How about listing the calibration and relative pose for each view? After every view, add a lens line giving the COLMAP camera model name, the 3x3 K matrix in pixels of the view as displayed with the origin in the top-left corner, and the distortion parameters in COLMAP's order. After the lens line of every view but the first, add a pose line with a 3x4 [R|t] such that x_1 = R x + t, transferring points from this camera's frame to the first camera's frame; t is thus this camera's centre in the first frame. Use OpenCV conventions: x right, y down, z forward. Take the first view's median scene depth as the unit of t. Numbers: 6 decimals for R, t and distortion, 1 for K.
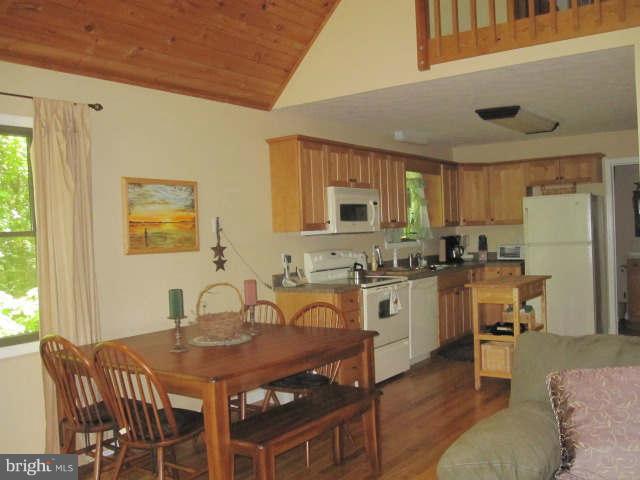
lens RADIAL K [[617.0, 0, 320.0], [0, 617.0, 240.0], [0, 0, 1]] dist [-0.091793, 0.059001]
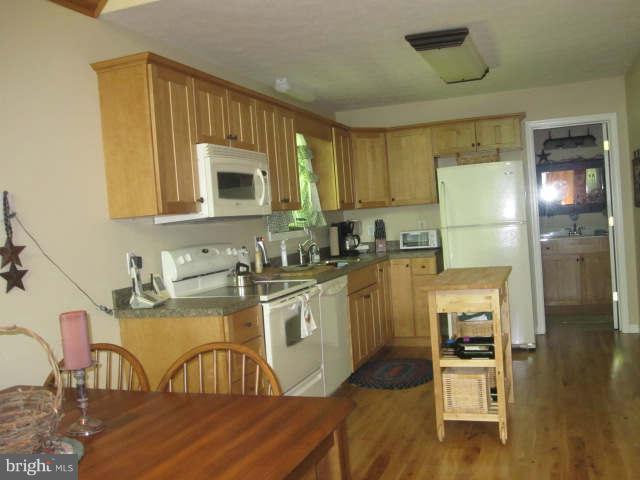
lens RADIAL K [[617.0, 0, 320.0], [0, 617.0, 240.0], [0, 0, 1]] dist [-0.091793, 0.059001]
pose [[0.961927, -0.044577, 0.269647, -0.038105], [0.043667, 0.999002, 0.009375, 0.010326], [-0.269796, 0.002757, 0.962914, 0.348831]]
